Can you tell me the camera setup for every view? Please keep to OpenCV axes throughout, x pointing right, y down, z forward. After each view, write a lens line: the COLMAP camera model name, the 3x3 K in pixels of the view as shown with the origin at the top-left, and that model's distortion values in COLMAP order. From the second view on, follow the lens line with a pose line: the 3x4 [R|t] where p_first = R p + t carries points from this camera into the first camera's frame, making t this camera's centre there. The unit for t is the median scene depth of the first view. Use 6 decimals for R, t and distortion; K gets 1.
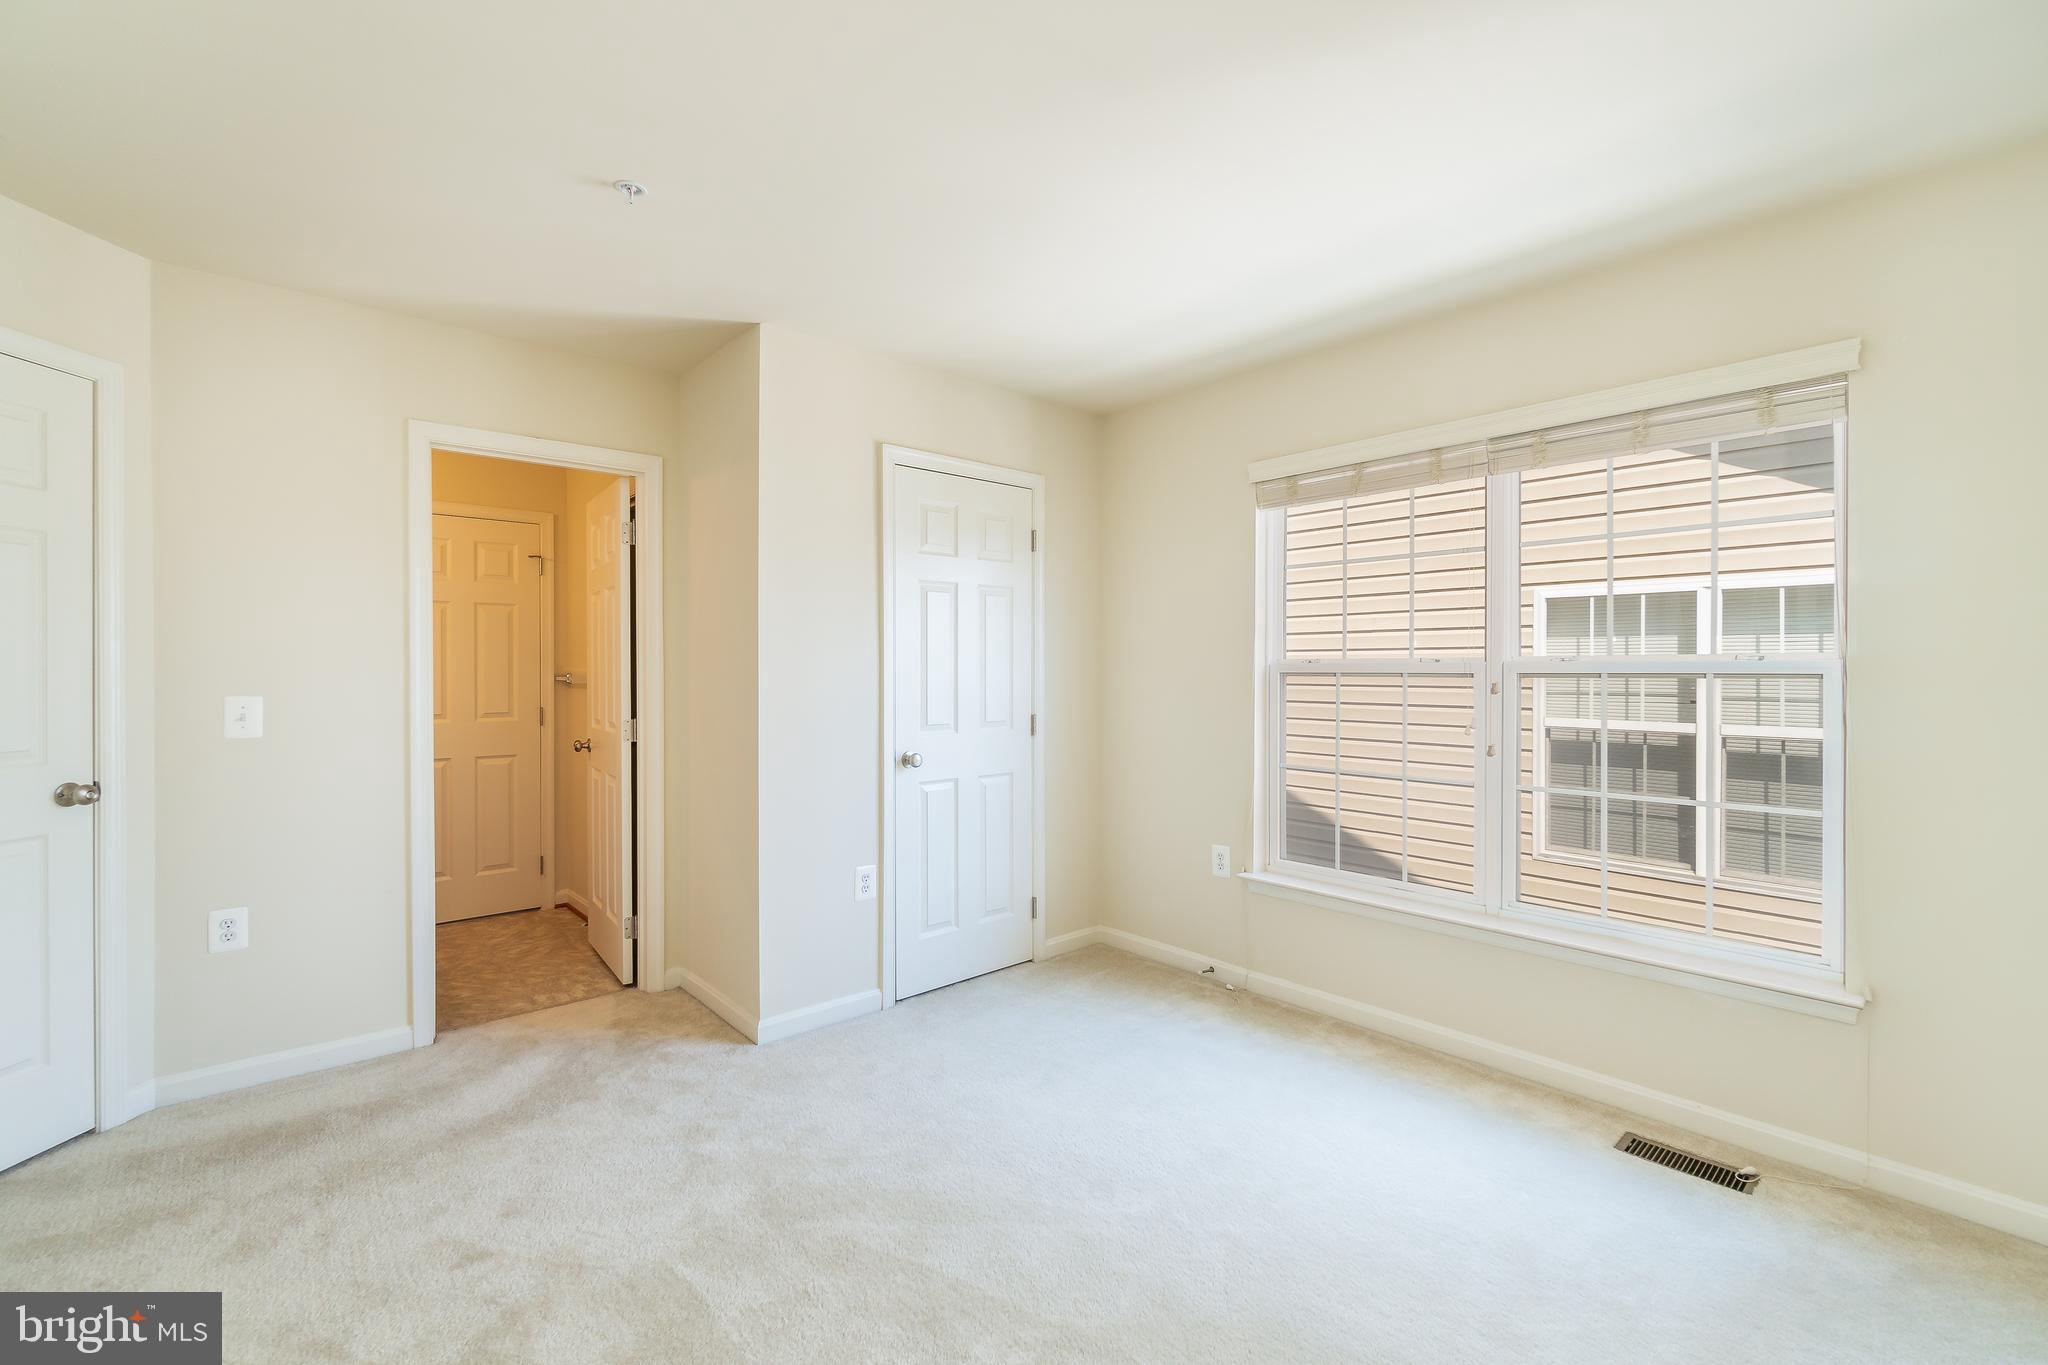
lens RADIAL K [[909.5, 0, 1023.4], [0, 909.5, 677.3], [0, 0, 1]] dist [-0.000901, 0.000040]
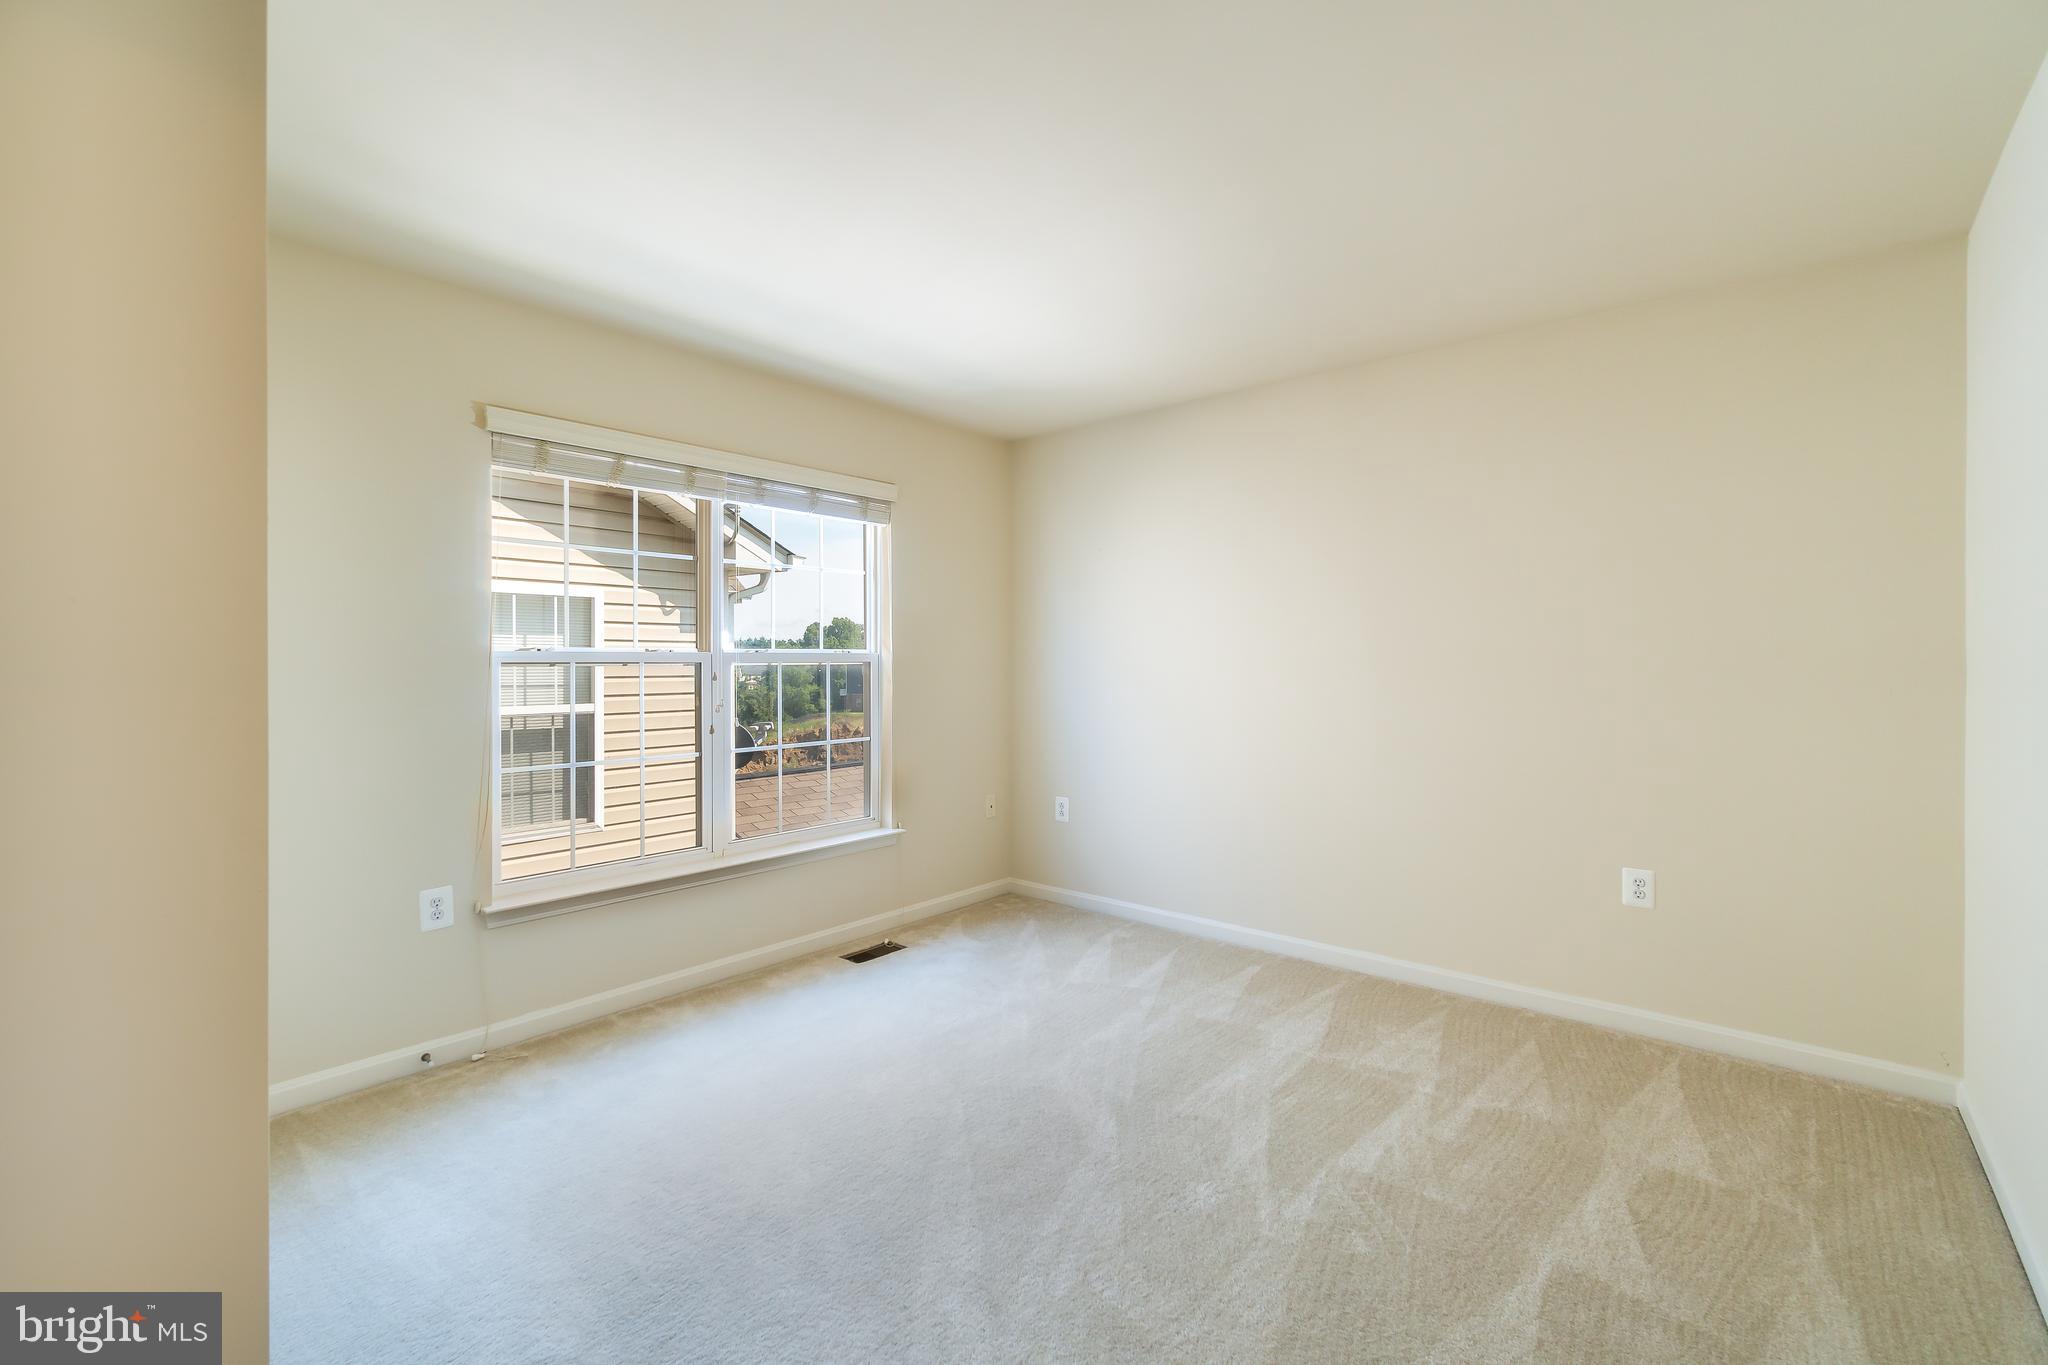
lens RADIAL K [[909.5, 0, 1023.4], [0, 909.5, 677.3], [0, 0, 1]] dist [-0.000901, 0.000040]
pose [[-0.164547, -0.016871, 0.986225, -0.619912], [0.009704, 0.999778, 0.018722, -0.002457], [-0.986321, 0.012651, -0.164347, 0.639386]]
